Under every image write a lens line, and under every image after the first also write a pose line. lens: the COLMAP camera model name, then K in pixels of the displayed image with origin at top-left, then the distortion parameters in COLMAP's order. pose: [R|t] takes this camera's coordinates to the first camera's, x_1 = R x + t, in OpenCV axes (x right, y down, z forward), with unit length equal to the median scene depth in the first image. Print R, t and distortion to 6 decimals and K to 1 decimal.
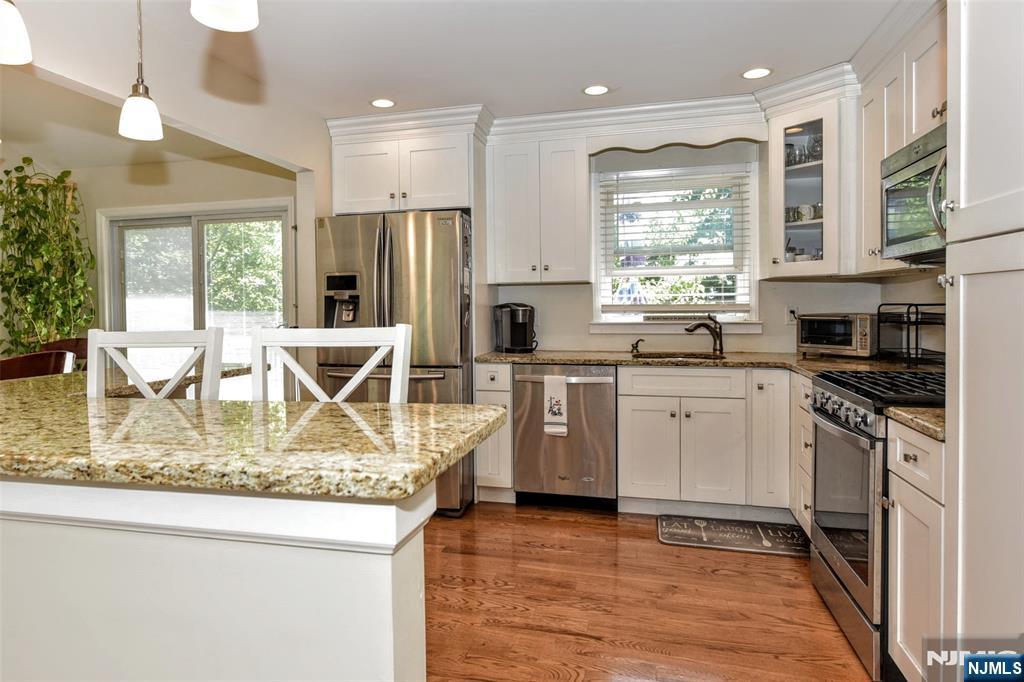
lens RADIAL K [[581.5, 0, 489.5], [0, 581.5, 316.4], [0, 0, 1]] dist [-0.000118, 0.000009]
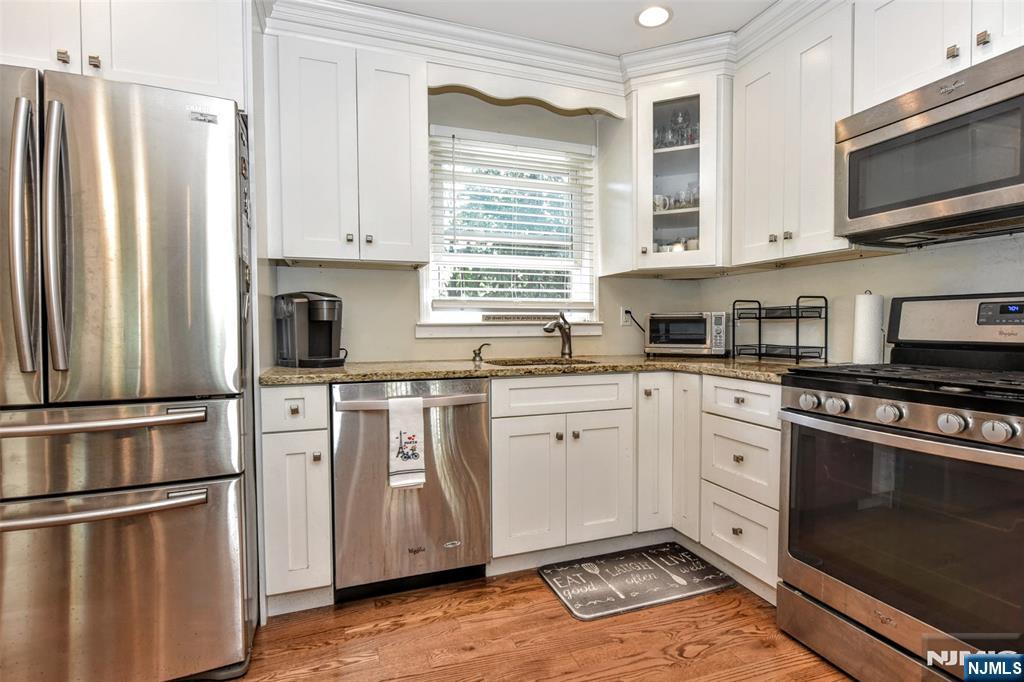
lens RADIAL K [[487.5, 0, 512.0], [0, 487.5, 341.0], [0, 0, 1]] dist [-0.002527, -0.000223]
pose [[0.823269, -0.010858, 0.567547, -0.097183], [0.006420, 0.999931, 0.009817, 0.033017], [-0.567615, -0.004439, 0.823282, 0.478581]]
